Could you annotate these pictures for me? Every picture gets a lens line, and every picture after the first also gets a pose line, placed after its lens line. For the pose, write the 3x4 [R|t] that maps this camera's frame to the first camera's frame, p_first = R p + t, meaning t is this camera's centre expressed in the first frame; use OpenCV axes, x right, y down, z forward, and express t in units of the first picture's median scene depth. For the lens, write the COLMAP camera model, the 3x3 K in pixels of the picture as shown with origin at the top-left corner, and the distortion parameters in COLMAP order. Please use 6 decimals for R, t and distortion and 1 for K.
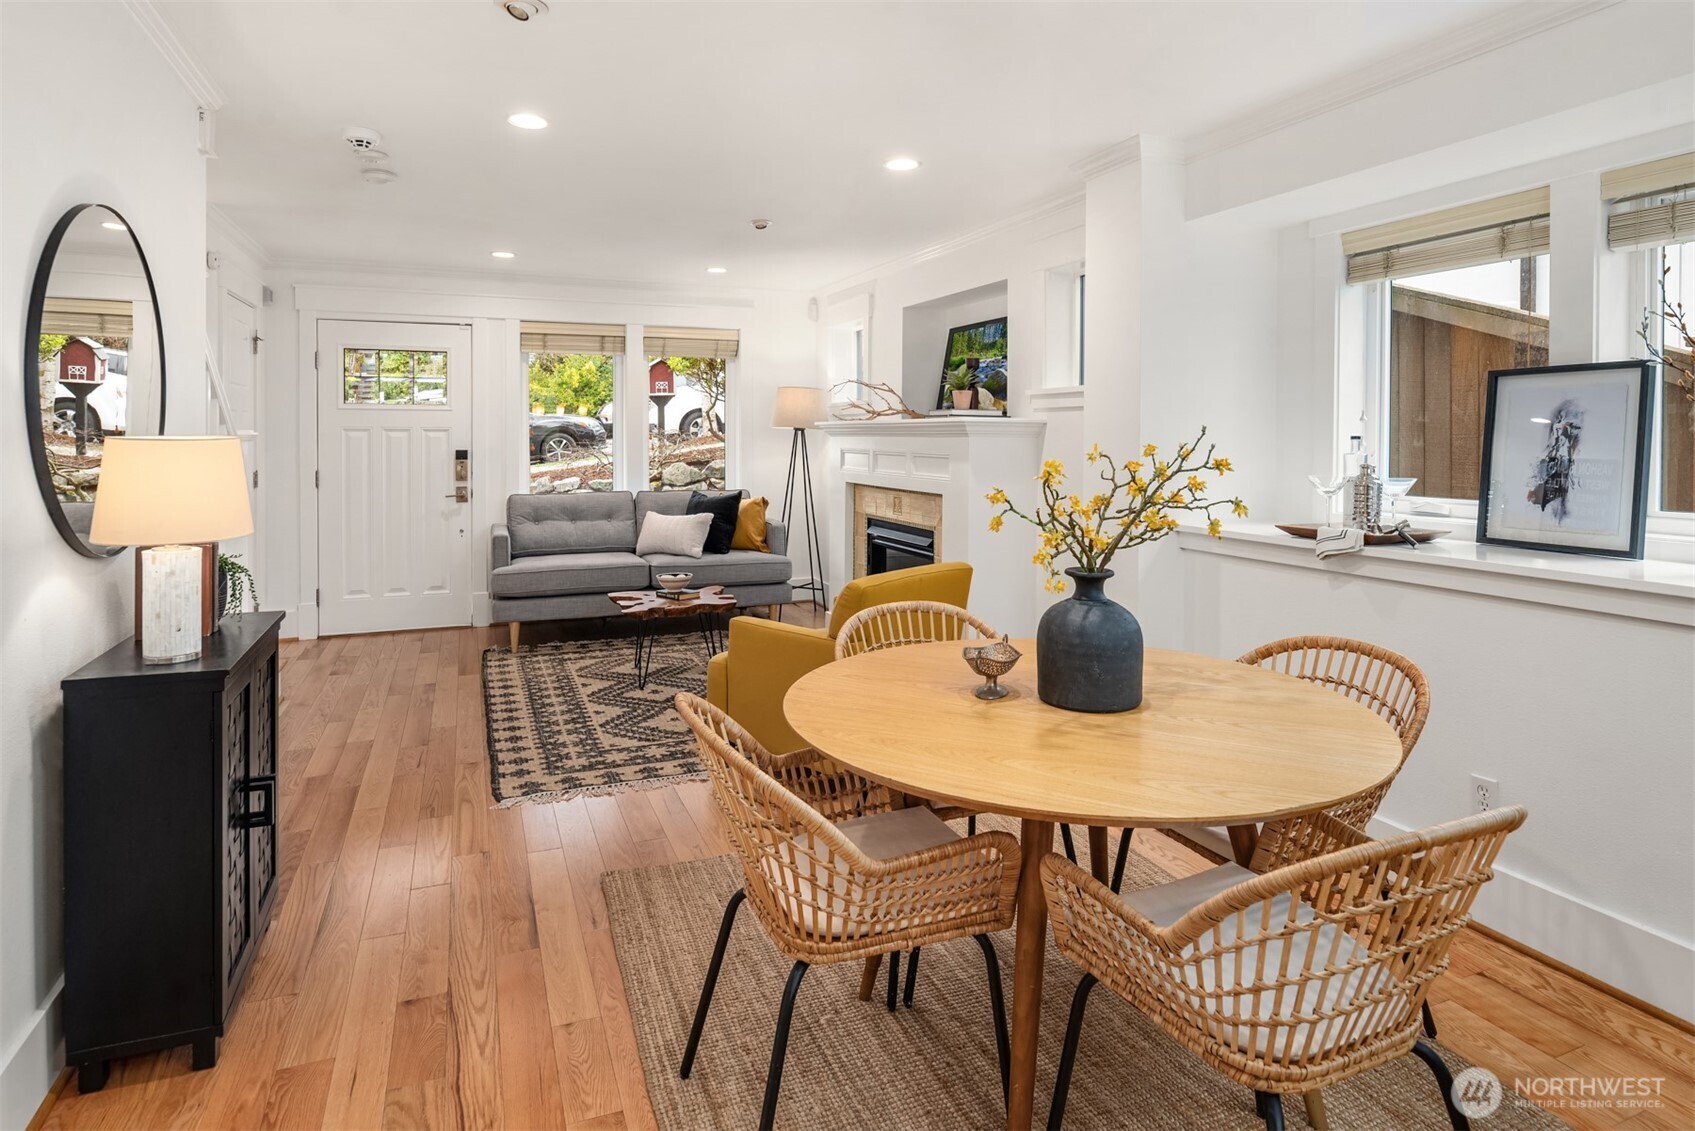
lens RADIAL K [[933.4, 0, 842.7], [0, 933.4, 446.0], [0, 0, 1]] dist [0.003510, -0.002032]
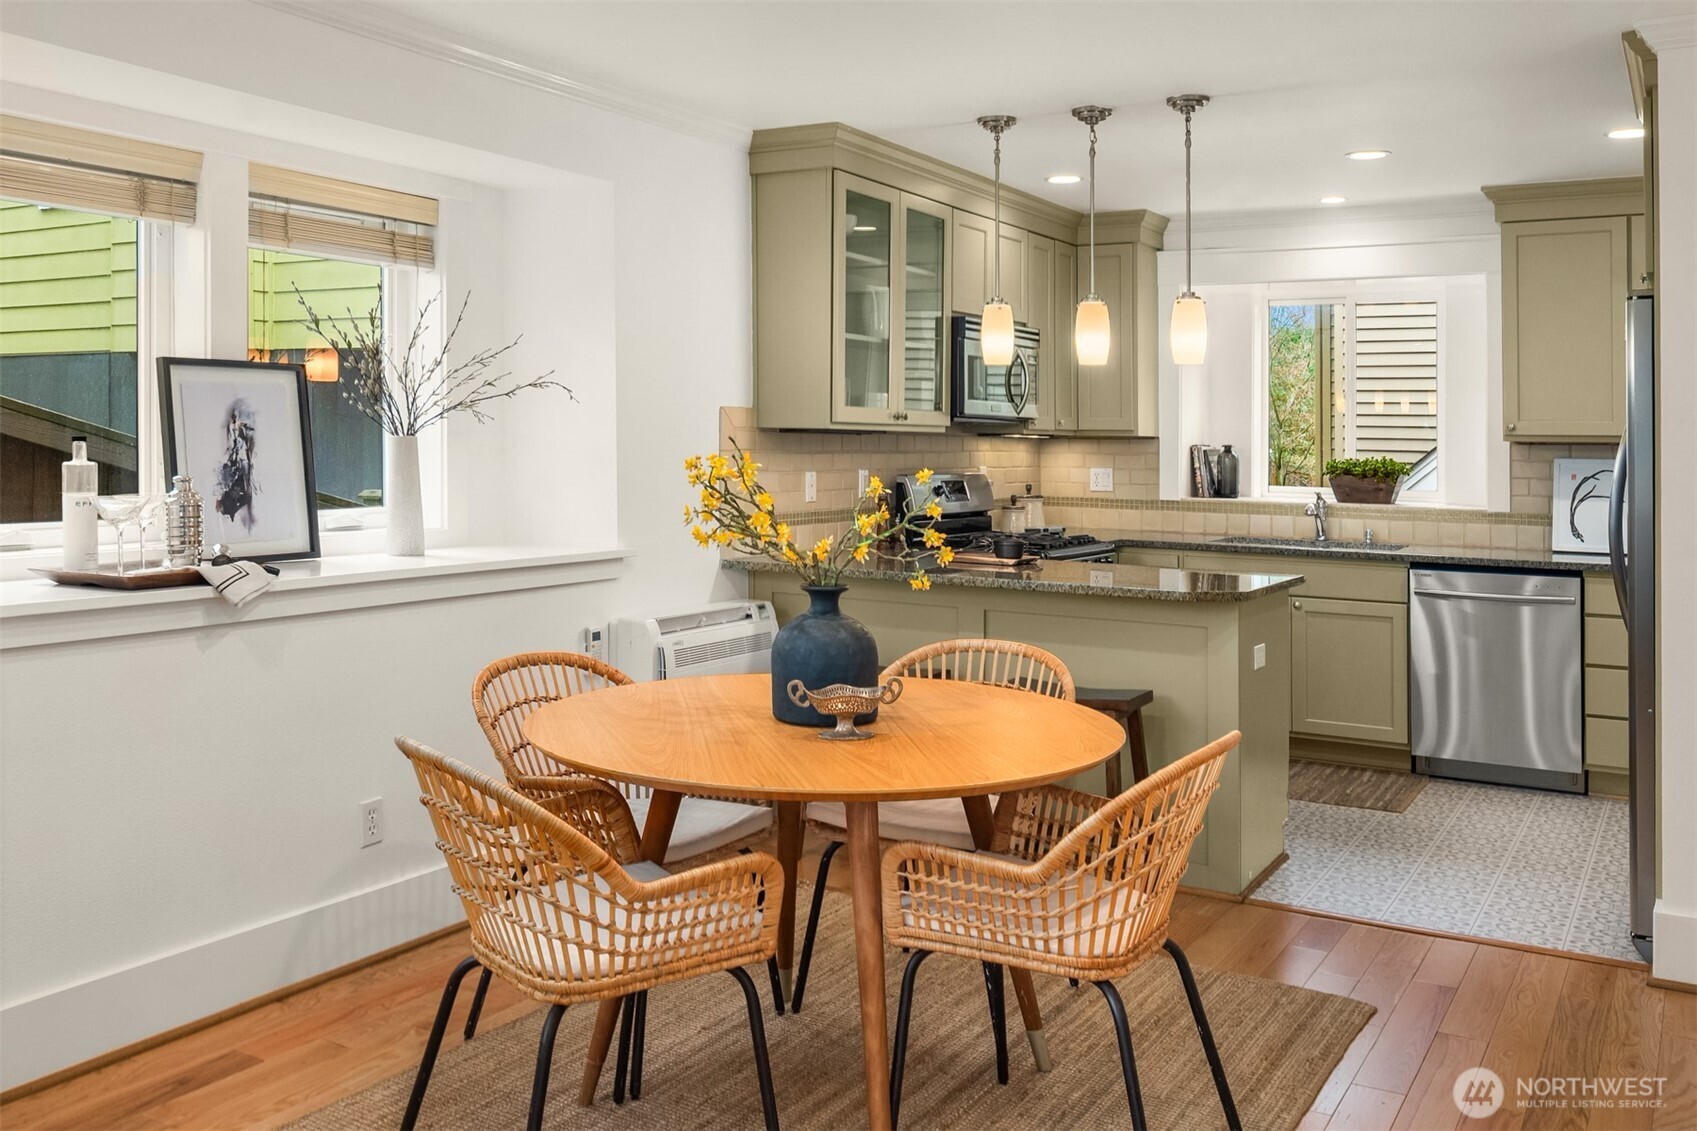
lens RADIAL K [[1497.5, 0, 777.1], [0, 1497.5, 371.2], [0, 0, 1]] dist [-0.000359, -0.010888]
pose [[-0.584870, 0.030047, 0.810570, -0.392257], [-0.005748, 0.999135, -0.041184, -0.009856], [-0.811107, -0.028746, -0.584191, 0.770559]]
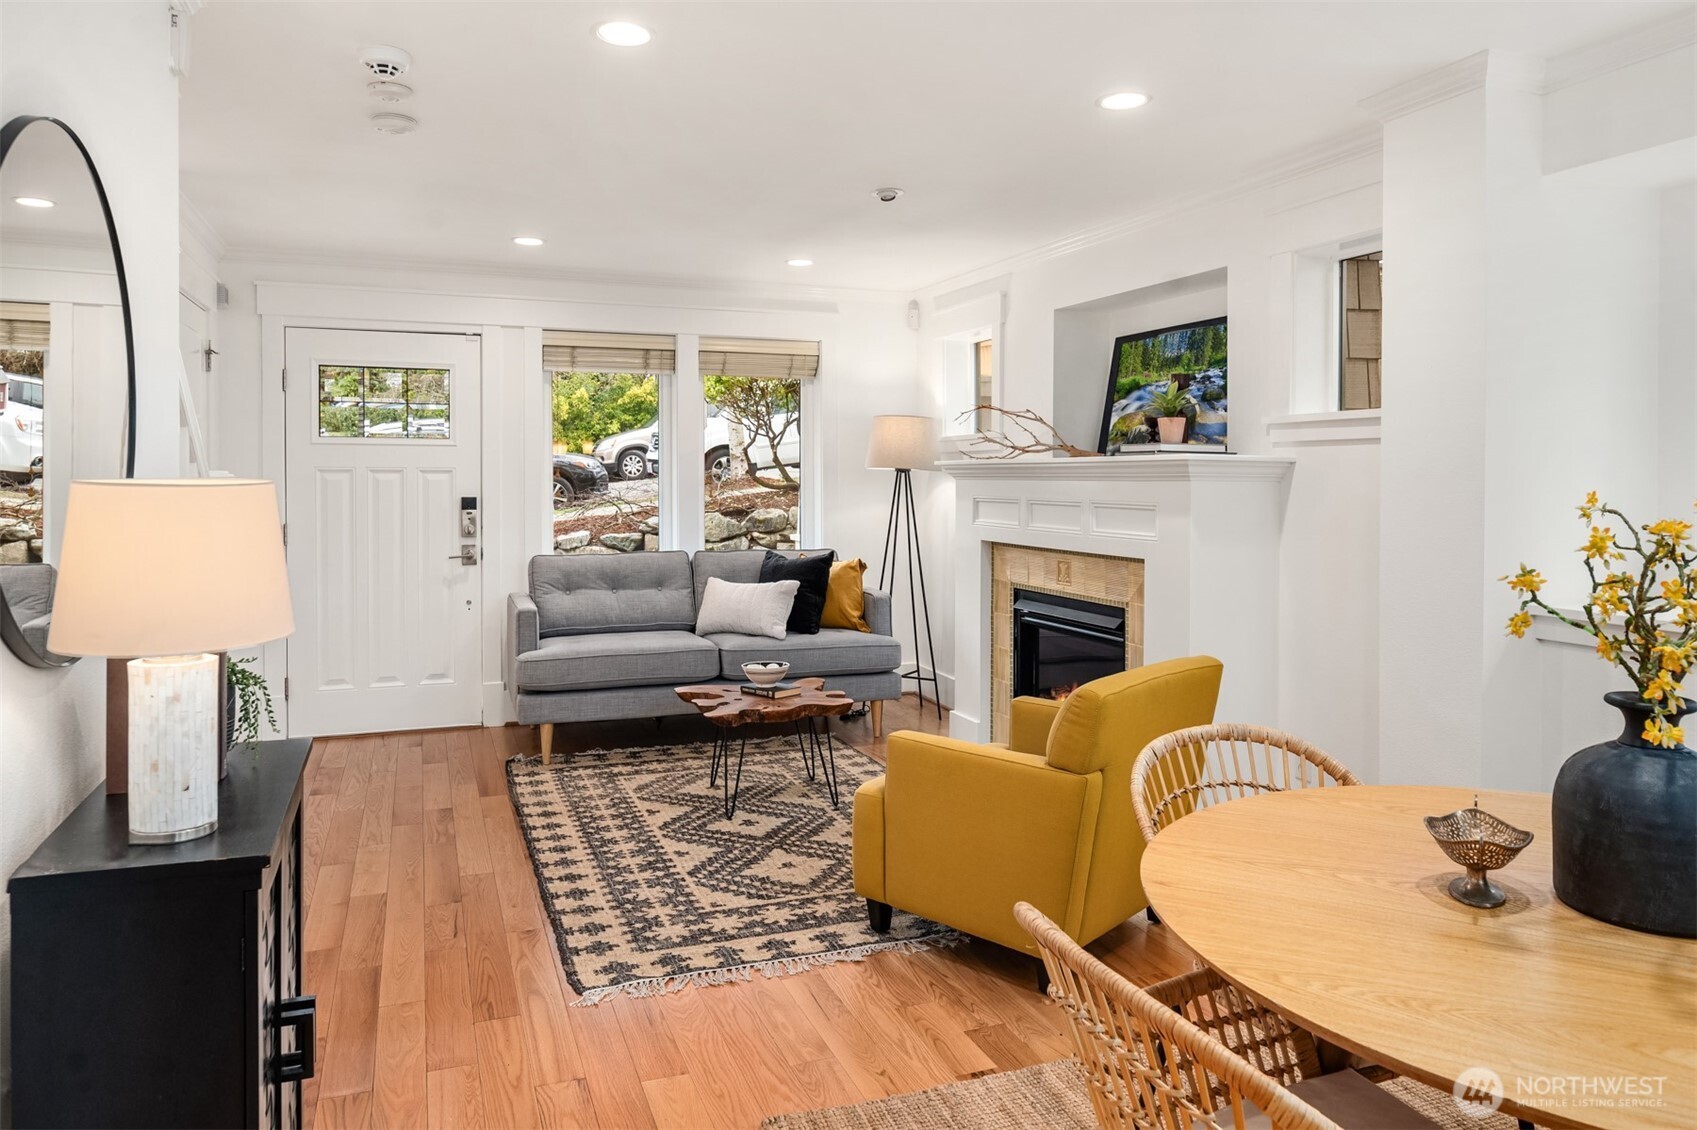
lens RADIAL K [[1122.5, 0, 850.0], [0, 1122.5, 496.2], [0, 0, 1]] dist [-0.000568, -0.002376]
pose [[0.999877, 0.001779, -0.015596, -0.100034], [-0.001714, 0.999990, 0.004165, -0.000902], [0.015603, -0.004138, 0.999870, 0.101565]]
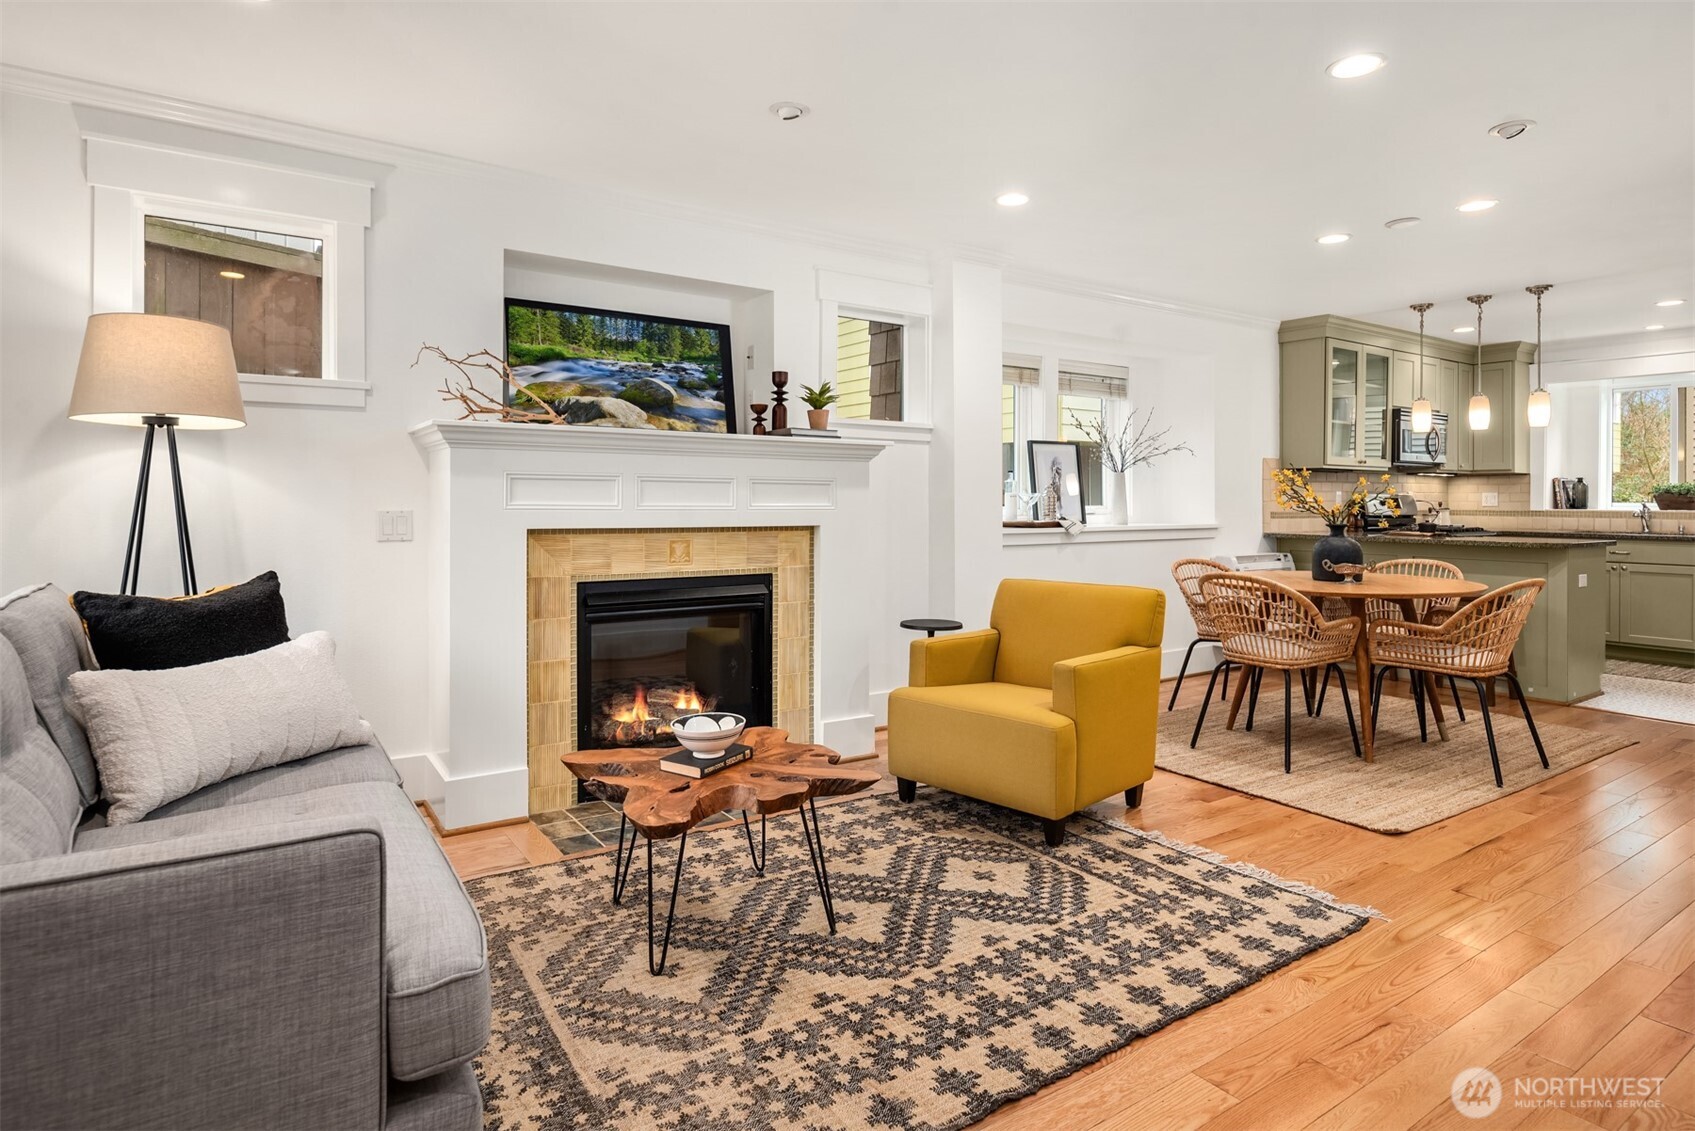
lens RADIAL K [[914.8, 0, 837.1], [0, 914.8, 503.4], [0, 0, 1]] dist [-0.004535, -0.001283]
pose [[-0.203715, -0.007957, 0.978998, -0.669305], [0.005235, 0.999944, 0.009217, 0.020503], [-0.979016, 0.007002, -0.203661, 1.046198]]
